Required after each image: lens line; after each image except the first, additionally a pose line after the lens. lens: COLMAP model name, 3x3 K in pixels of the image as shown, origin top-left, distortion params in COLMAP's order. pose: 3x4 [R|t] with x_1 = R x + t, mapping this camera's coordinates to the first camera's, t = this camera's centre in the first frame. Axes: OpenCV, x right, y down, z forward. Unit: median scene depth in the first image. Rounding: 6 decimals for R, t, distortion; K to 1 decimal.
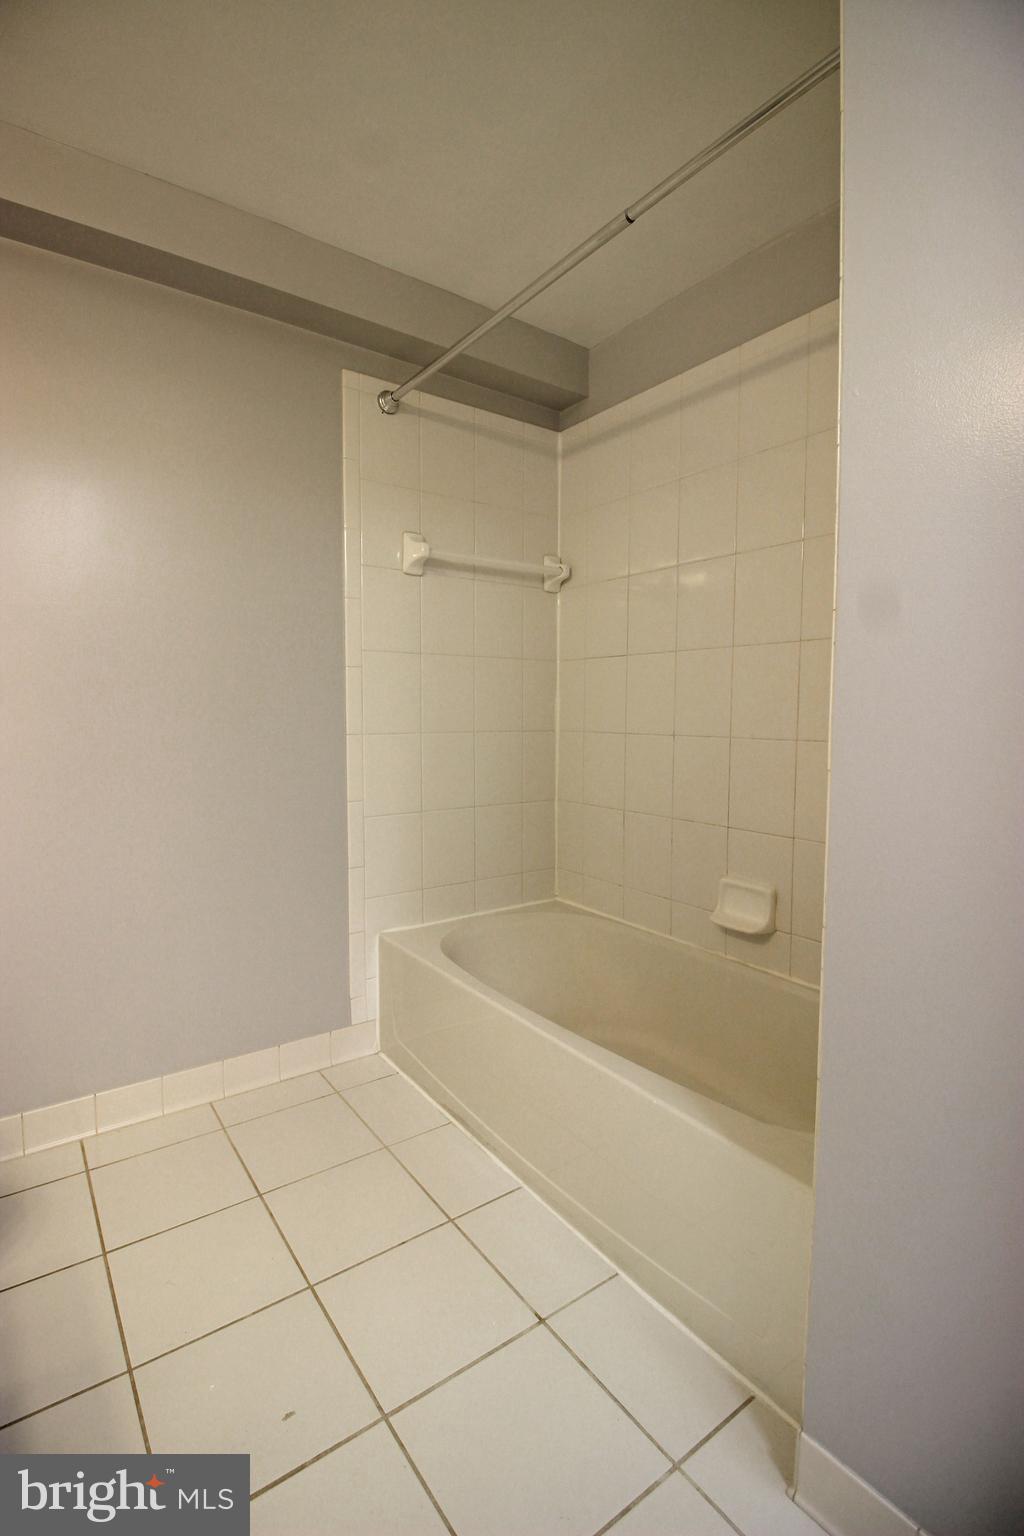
lens RADIAL K [[710.6, 0, 502.2], [0, 710.6, 752.0], [0, 0, 1]] dist [0.002826, -0.014749]
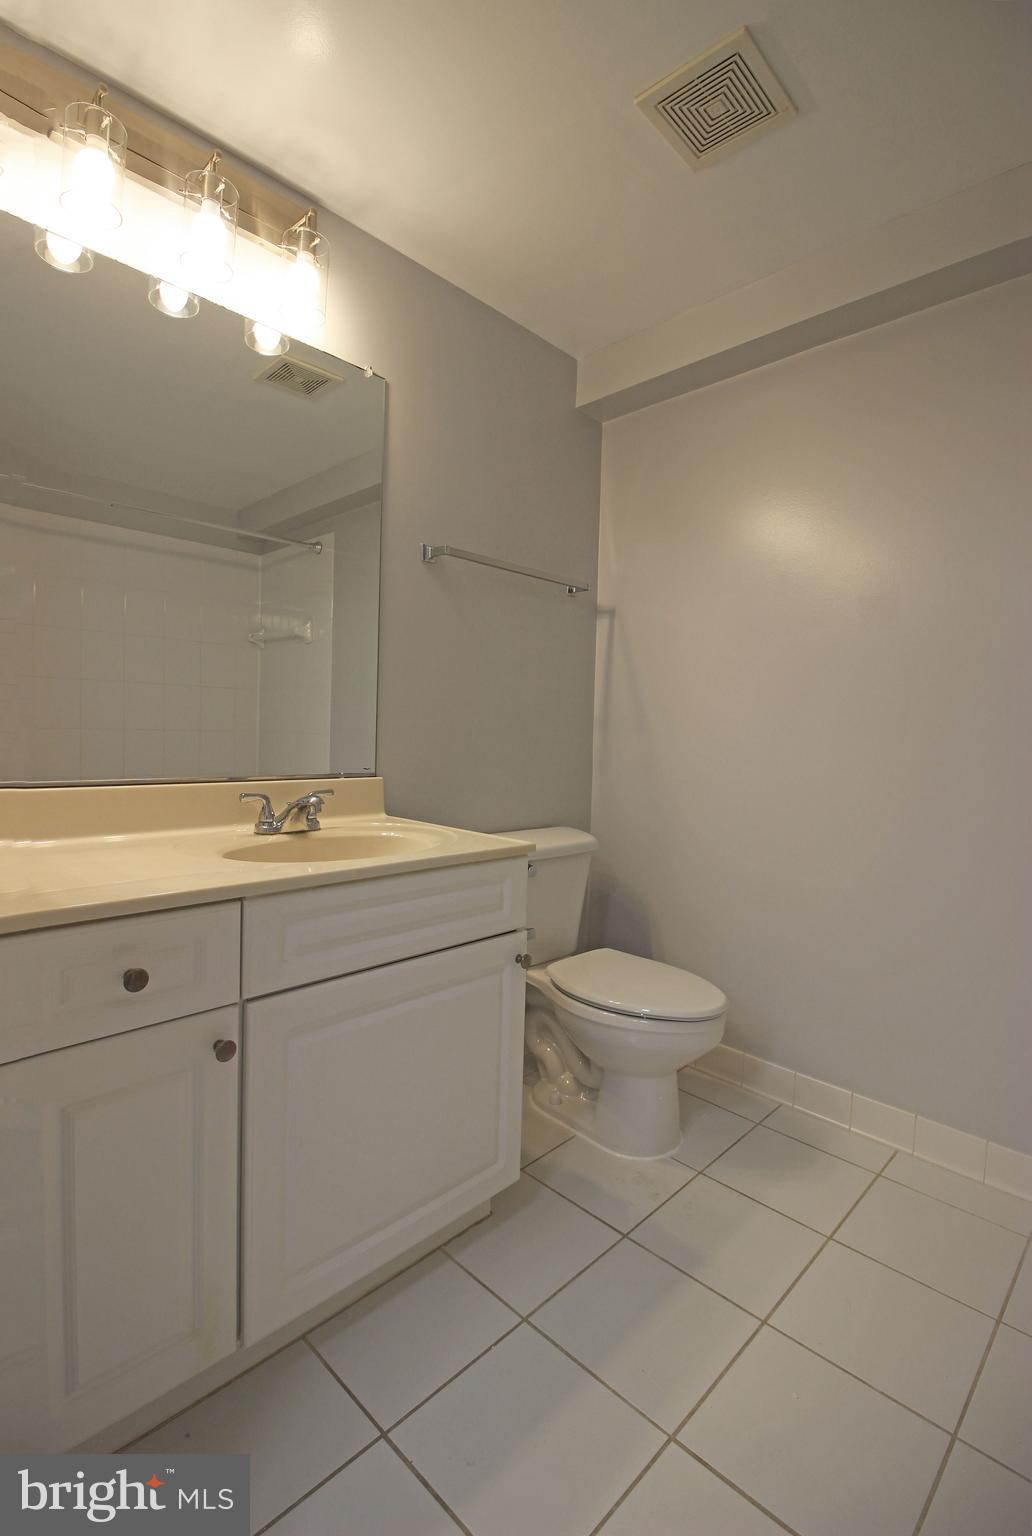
lens RADIAL K [[702.9, 0, 516.0], [0, 702.9, 768.0], [0, 0, 1]] dist [0.001000, 0.000053]
pose [[0.186751, 0.047649, -0.981251, 0.487323], [-0.073544, 0.996698, 0.034403, -0.016406], [0.979651, 0.065740, 0.189639, 0.352708]]
